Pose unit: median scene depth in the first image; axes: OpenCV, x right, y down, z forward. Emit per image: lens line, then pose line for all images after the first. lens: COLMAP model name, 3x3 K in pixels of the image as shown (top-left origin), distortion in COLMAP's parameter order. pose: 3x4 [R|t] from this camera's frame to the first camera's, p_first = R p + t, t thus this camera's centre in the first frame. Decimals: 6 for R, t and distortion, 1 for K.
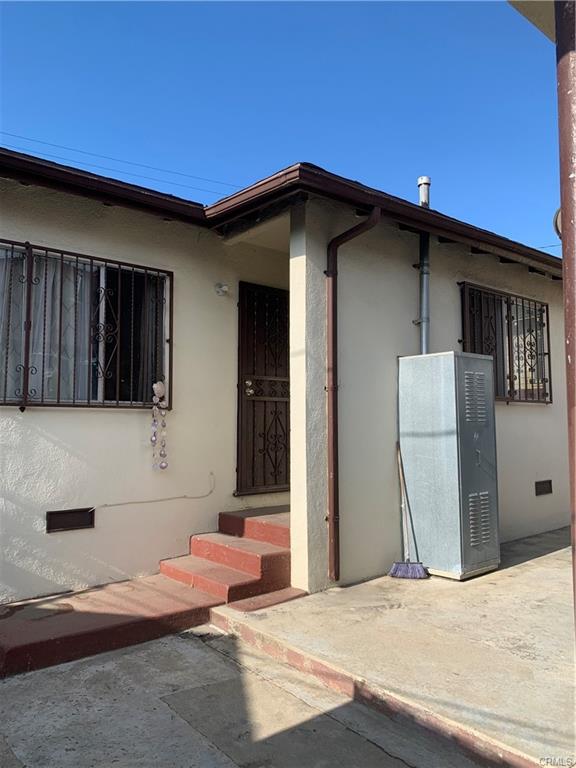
lens RADIAL K [[590.1, 0, 288.0], [0, 590.1, 384.0], [0, 0, 1]] dist [0.028357, -0.051350]
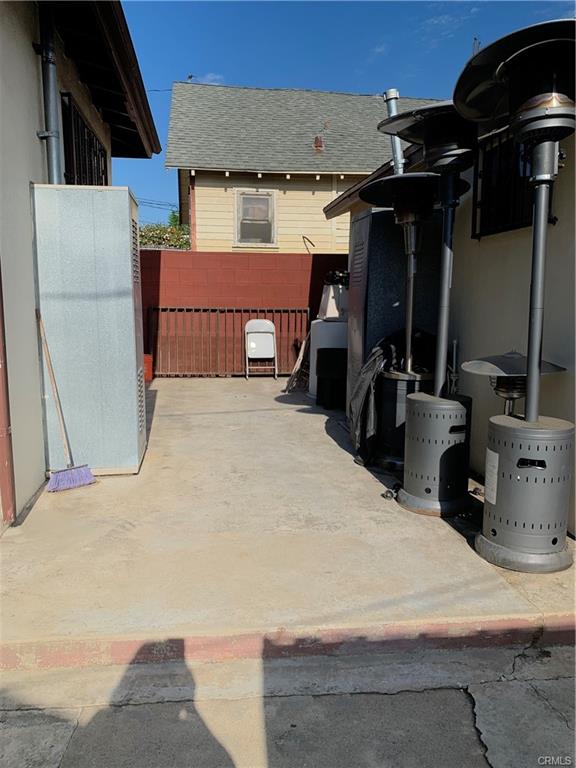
lens RADIAL K [[590.1, 0, 288.0], [0, 590.1, 384.0], [0, 0, 1]] dist [0.028357, -0.051350]
pose [[0.535039, -0.120568, 0.836180, -0.323290], [-0.064699, 0.981010, 0.182850, 0.048440], [-0.842346, -0.151932, 0.517078, 0.475108]]
